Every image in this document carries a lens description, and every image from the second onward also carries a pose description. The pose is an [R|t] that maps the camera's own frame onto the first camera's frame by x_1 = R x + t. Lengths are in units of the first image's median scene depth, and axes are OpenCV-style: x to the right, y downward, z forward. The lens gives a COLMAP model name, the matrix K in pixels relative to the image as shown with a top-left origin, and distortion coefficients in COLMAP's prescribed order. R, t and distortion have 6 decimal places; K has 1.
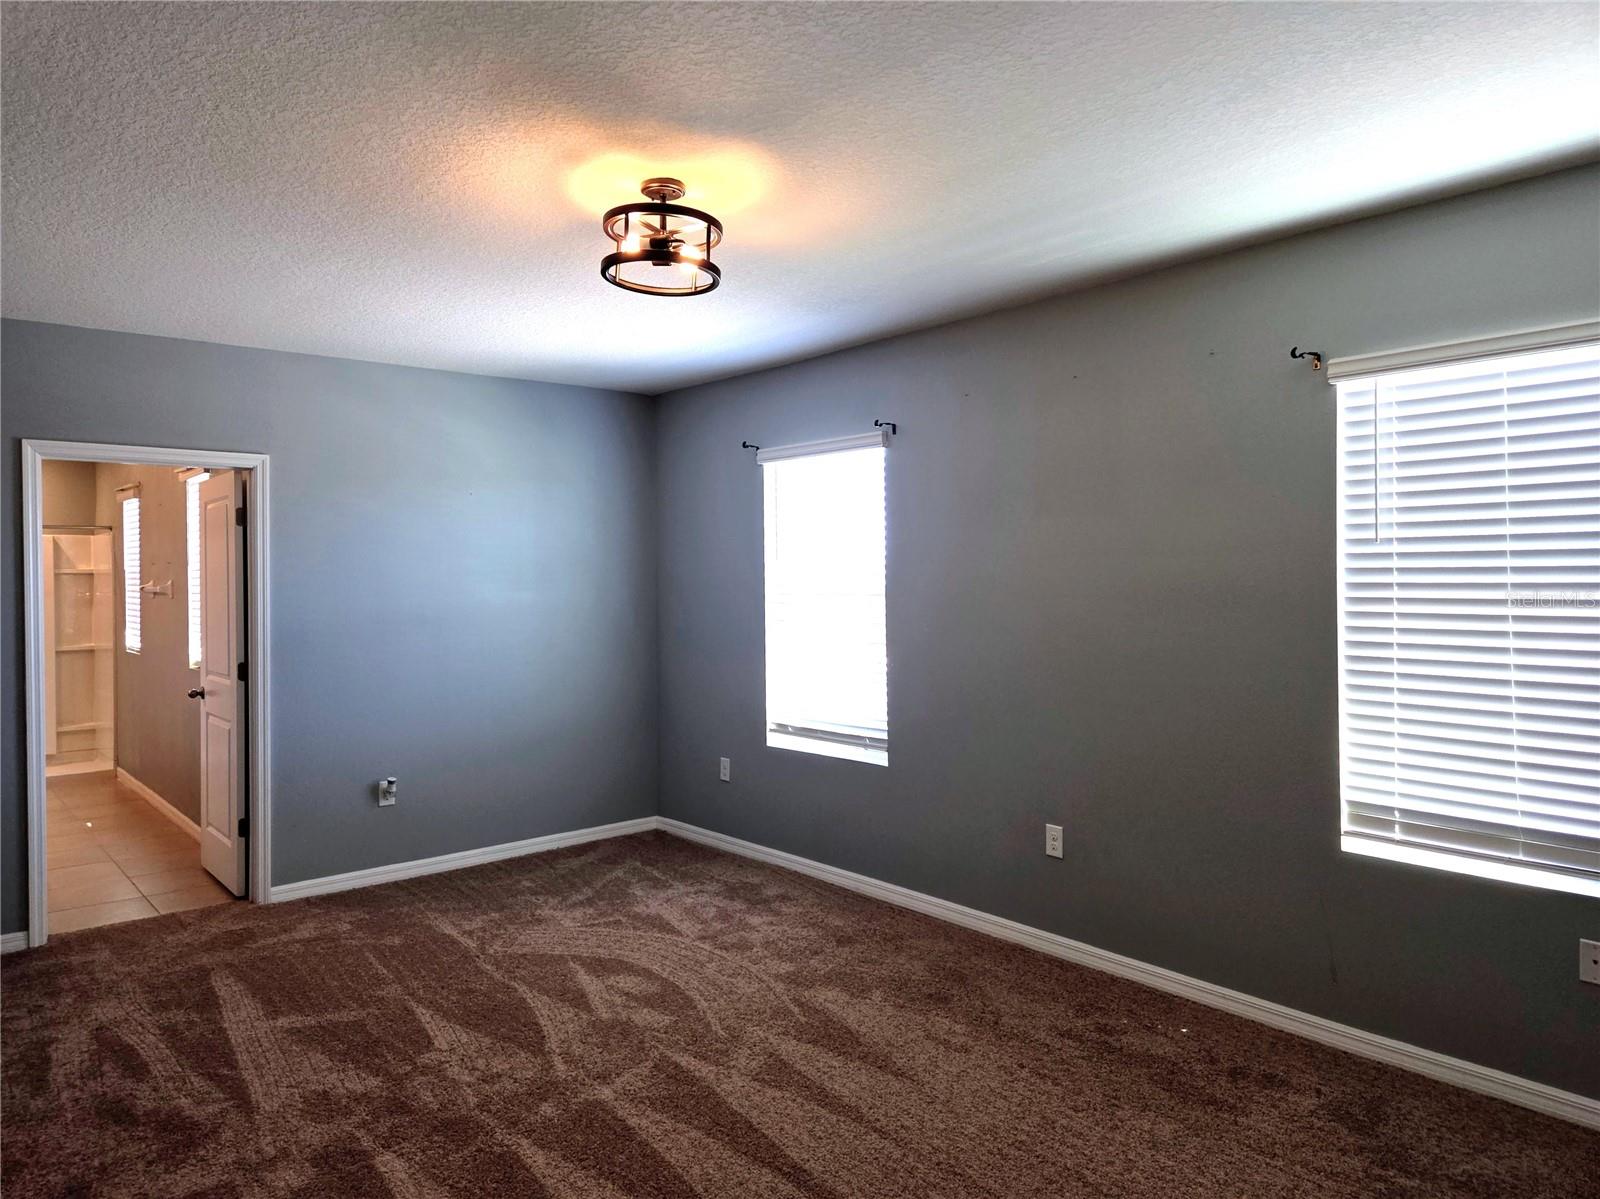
lens RADIAL K [[1082.9, 0, 795.0], [0, 1082.9, 600.3], [0, 0, 1]] dist [0.057245, -0.045471]
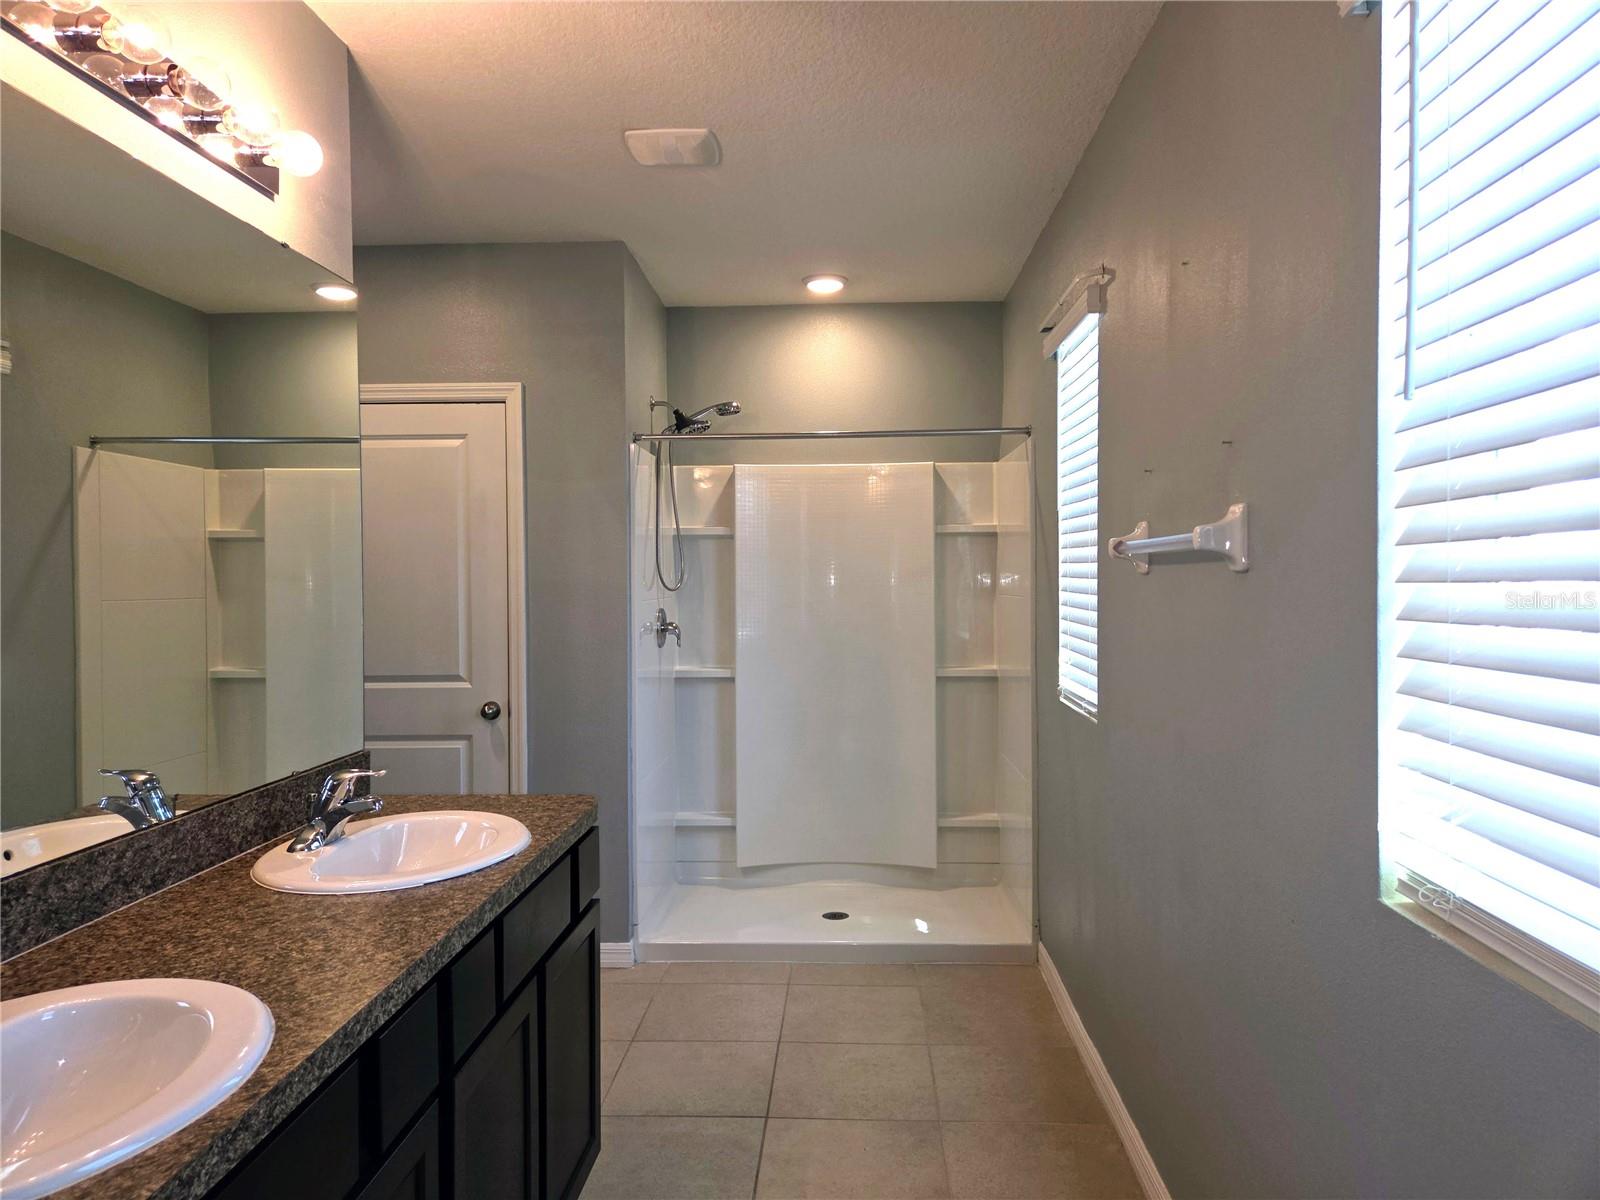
lens RADIAL K [[1082.9, 0, 789.1], [0, 1082.9, 595.2], [0, 0, 1]] dist [0.057245, -0.045471]
pose [[0.724864, 0.009788, -0.688822, -0.366016], [-0.006205, 0.999951, 0.007680, 0.001976], [0.688864, -0.001293, 0.724890, 0.576752]]
